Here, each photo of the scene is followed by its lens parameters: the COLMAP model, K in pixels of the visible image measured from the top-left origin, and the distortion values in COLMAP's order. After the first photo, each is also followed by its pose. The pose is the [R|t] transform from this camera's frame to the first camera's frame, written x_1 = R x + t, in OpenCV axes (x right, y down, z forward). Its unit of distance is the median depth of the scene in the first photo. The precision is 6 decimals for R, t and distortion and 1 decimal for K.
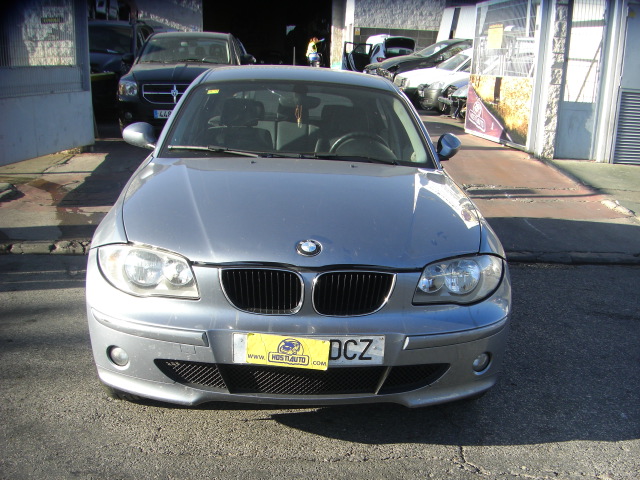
lens RADIAL K [[721.8, 0, 355.5], [0, 721.8, 347.8], [0, 0, 1]] dist [-0.174214, 0.072832]
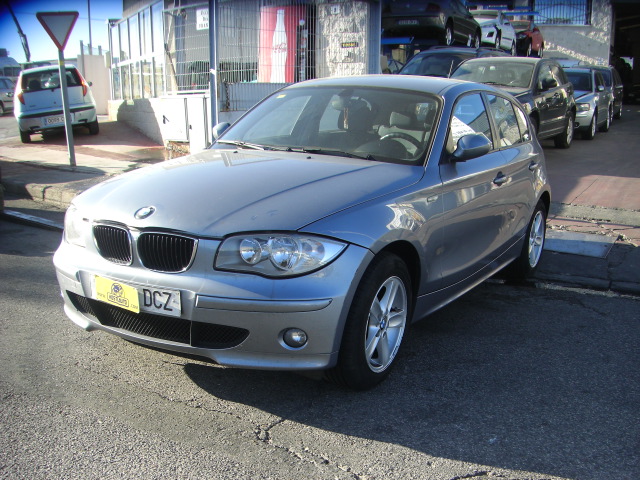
lens RADIAL K [[721.8, 0, 355.5], [0, 721.8, 347.8], [0, 0, 1]] dist [-0.174214, 0.072832]
pose [[0.830424, 0.163836, -0.532498, 0.532428], [-0.187574, 0.982203, 0.009680, 0.004770], [0.524607, 0.091844, 0.846376, 0.113095]]
